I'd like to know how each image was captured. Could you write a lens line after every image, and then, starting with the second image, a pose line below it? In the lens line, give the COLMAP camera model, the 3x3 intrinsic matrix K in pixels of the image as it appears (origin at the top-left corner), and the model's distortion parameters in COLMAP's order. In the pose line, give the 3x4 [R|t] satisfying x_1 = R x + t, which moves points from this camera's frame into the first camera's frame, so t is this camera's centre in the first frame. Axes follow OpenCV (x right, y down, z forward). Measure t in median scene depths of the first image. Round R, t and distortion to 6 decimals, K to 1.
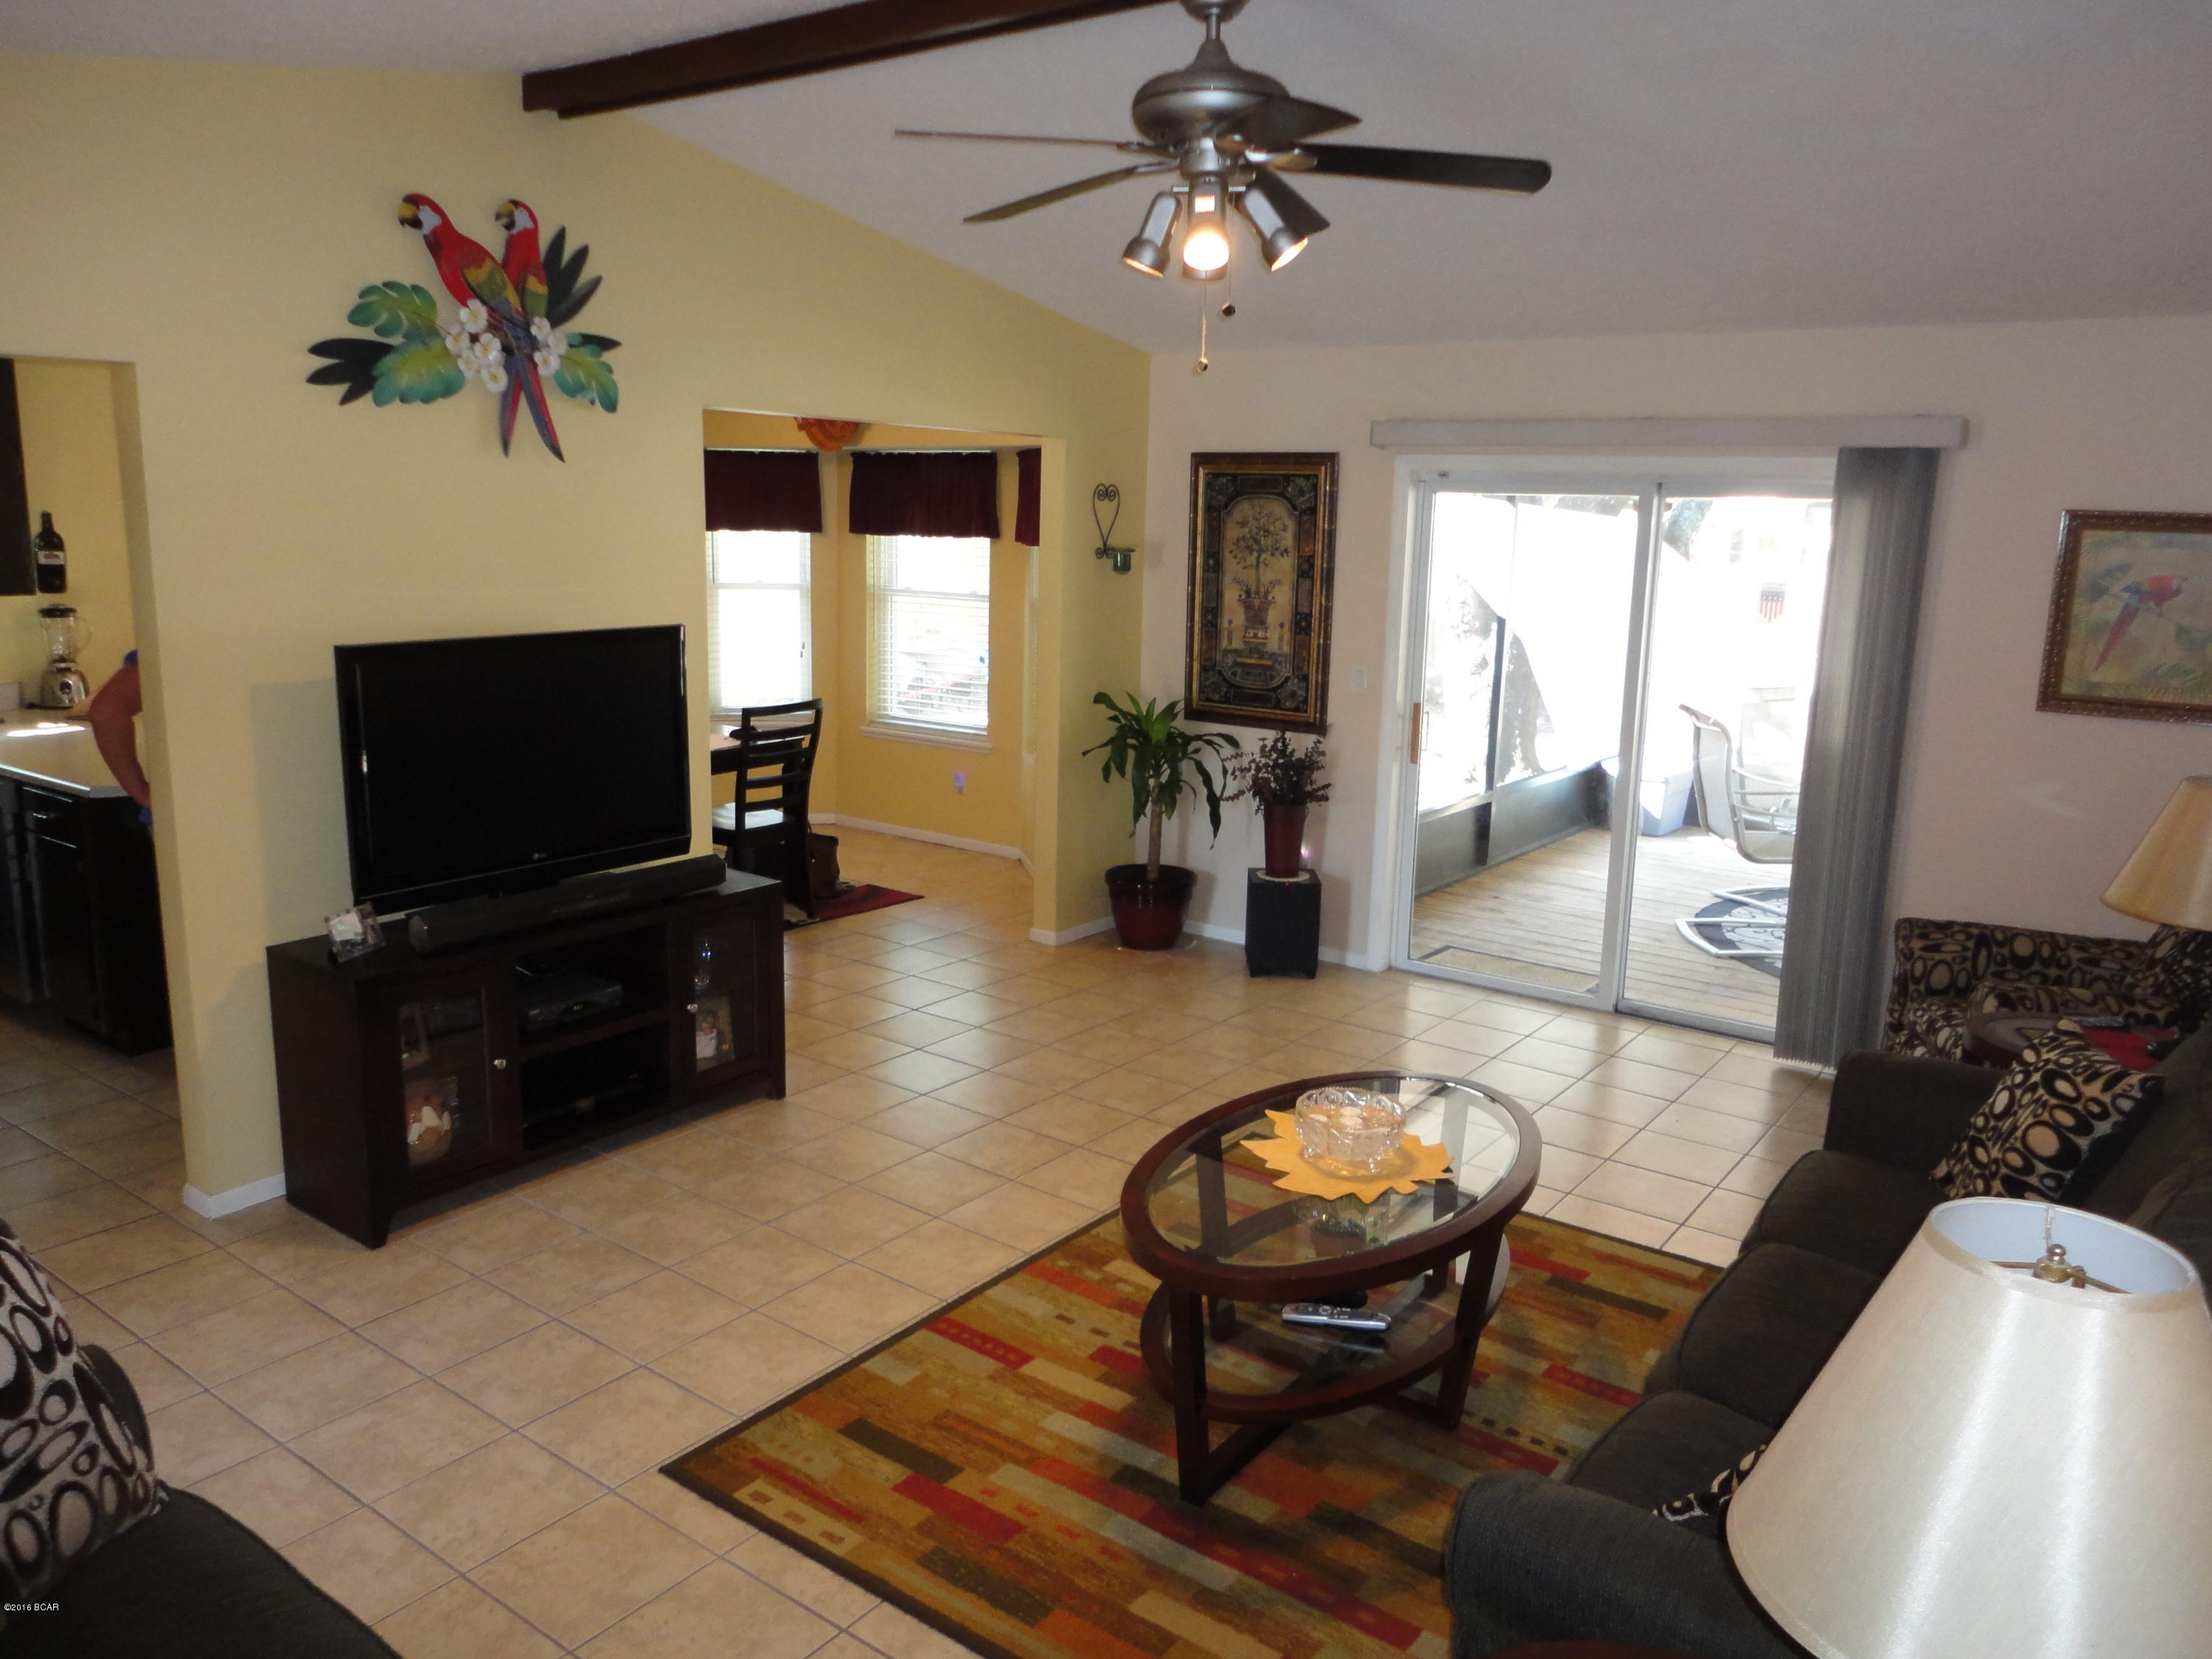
lens RADIAL K [[1601.8, 0, 1110.7], [0, 1601.8, 824.3], [0, 0, 1]] dist [-0.005255, 0.002551]
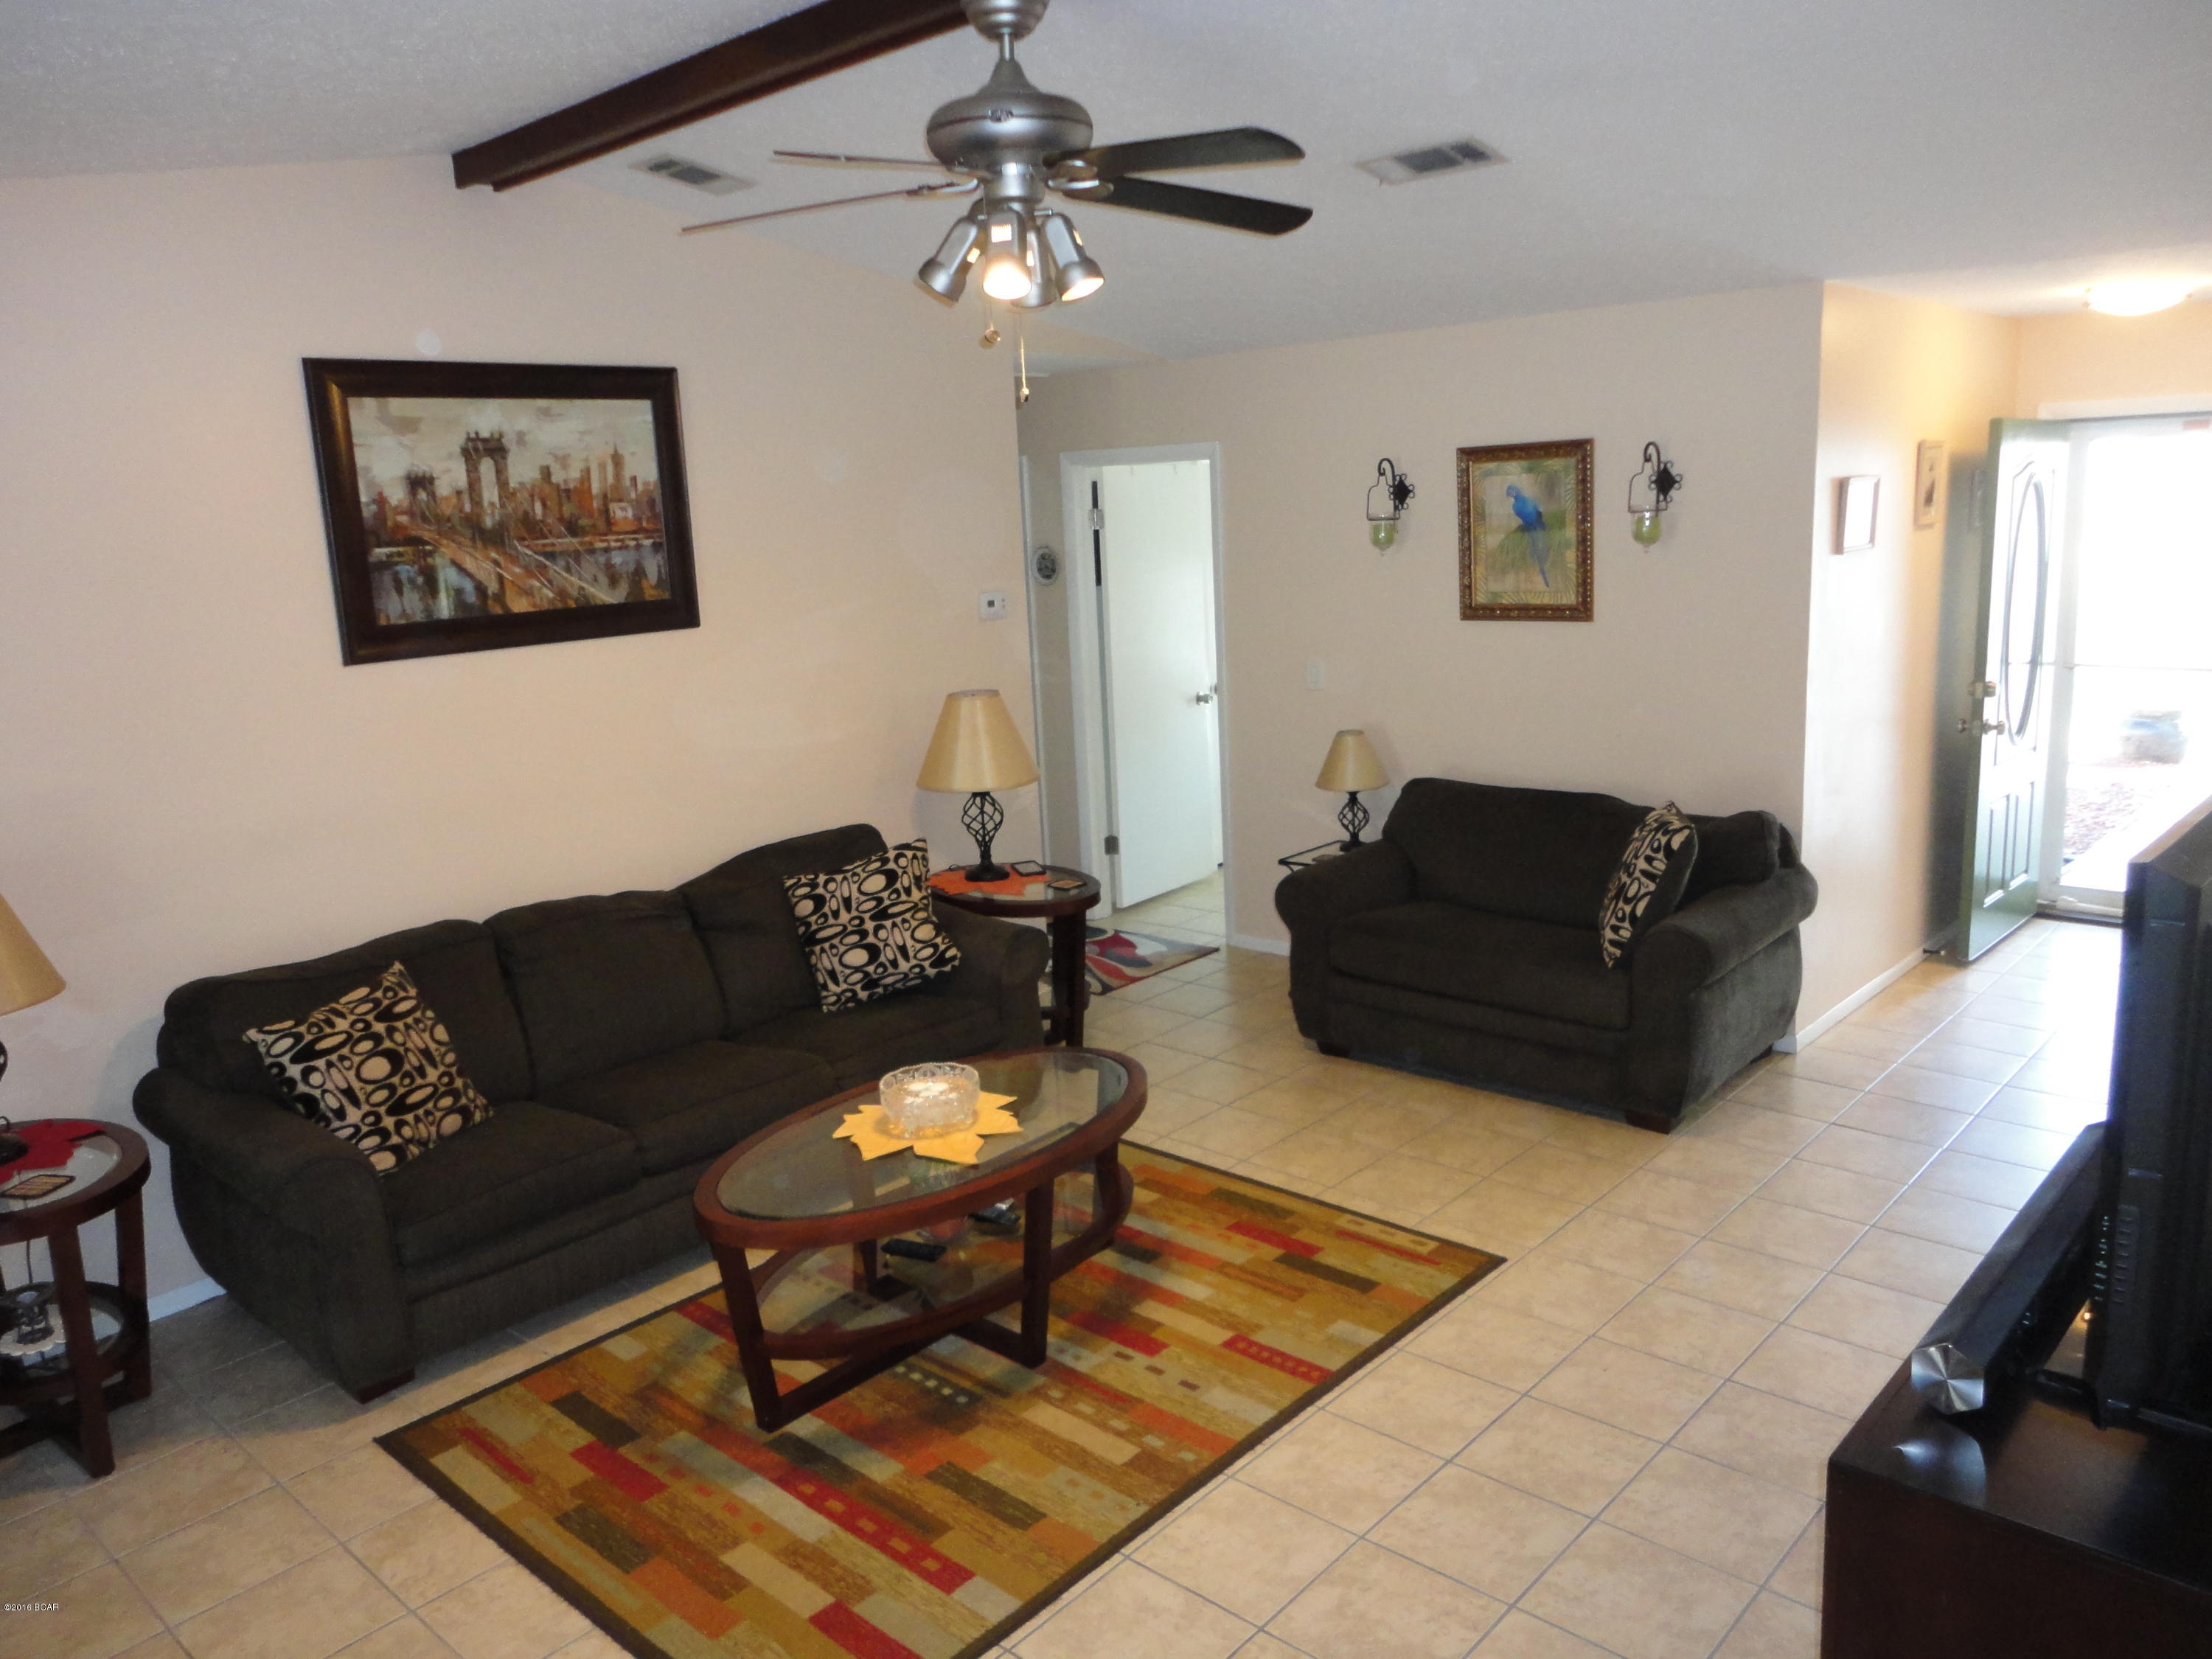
lens RADIAL K [[1601.8, 0, 1107.2], [0, 1601.8, 832.9], [0, 0, 1]] dist [-0.005255, 0.002551]
pose [[-0.994190, 0.002945, 0.107601, -0.083785], [0.045870, 0.915908, 0.398759, -0.375326], [-0.097378, 0.401377, -0.910722, 1.744345]]
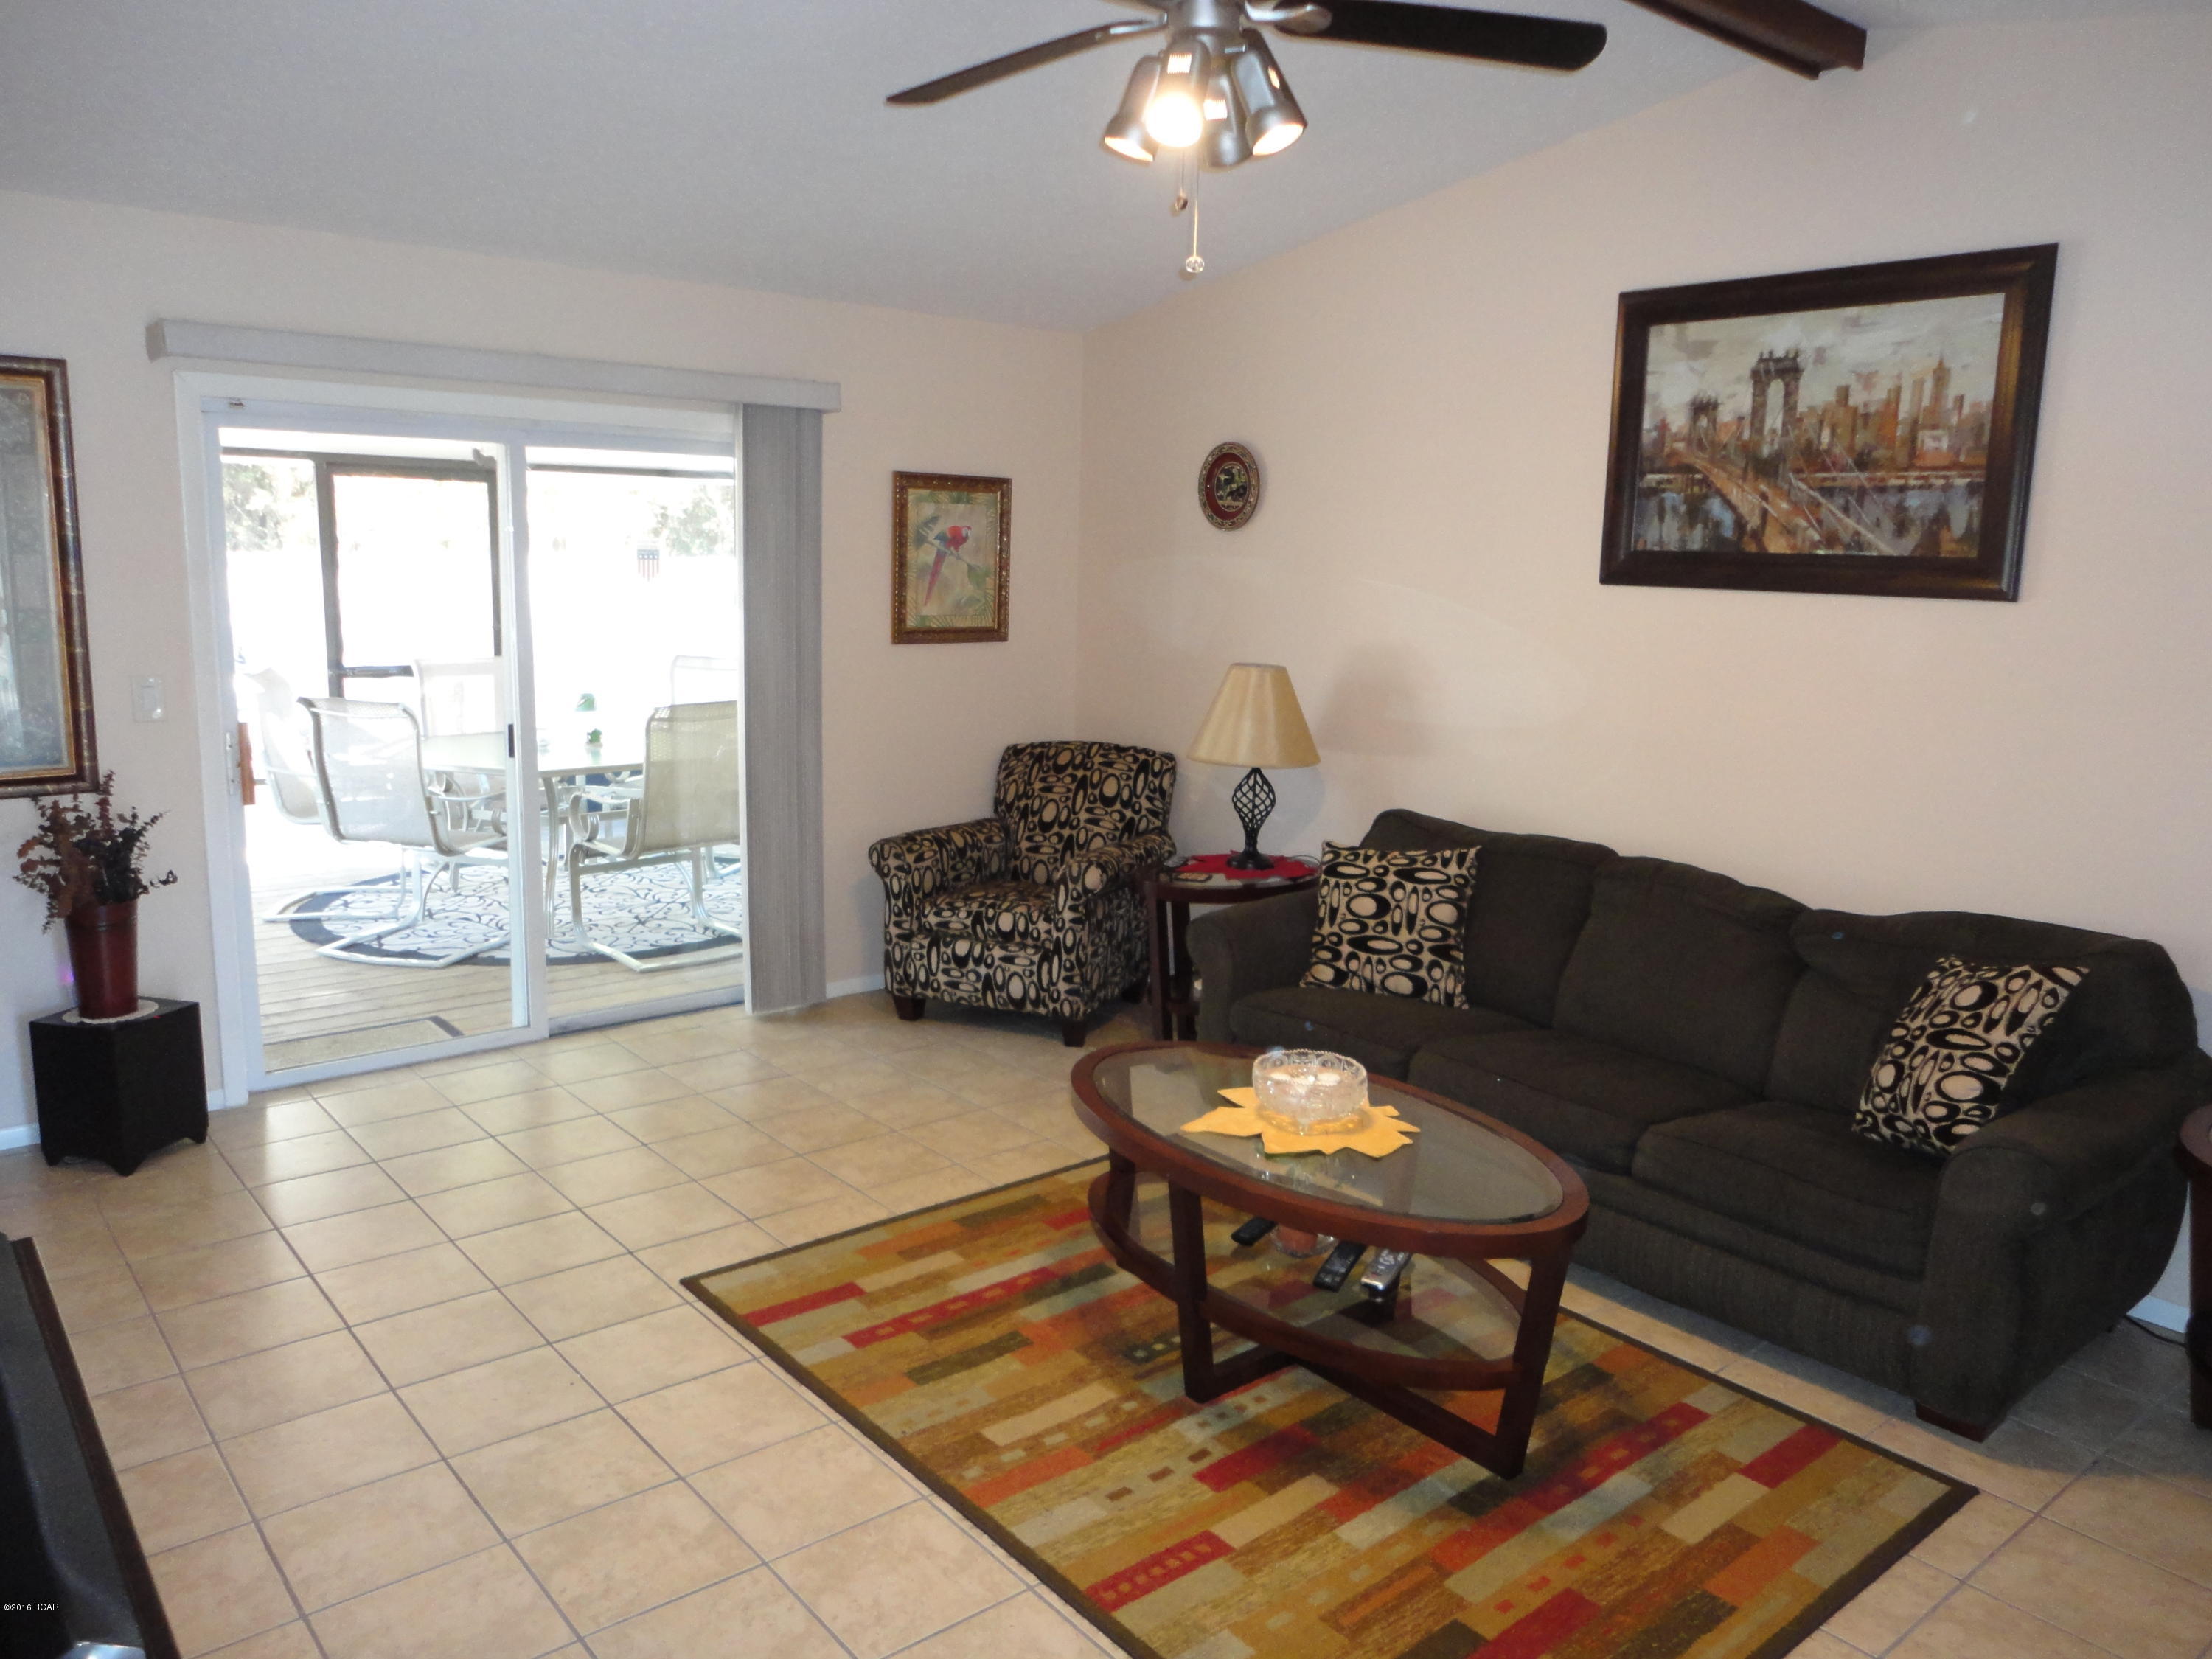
lens RADIAL K [[1601.8, 0, 1103.2], [0, 1601.8, 825.8], [0, 0, 1]] dist [-0.005255, 0.002551]
pose [[0.241159, -0.186304, 0.952435, -0.703089], [0.174178, 0.973774, 0.146375, -0.117230], [-0.954727, 0.130594, 0.267284, 0.762030]]
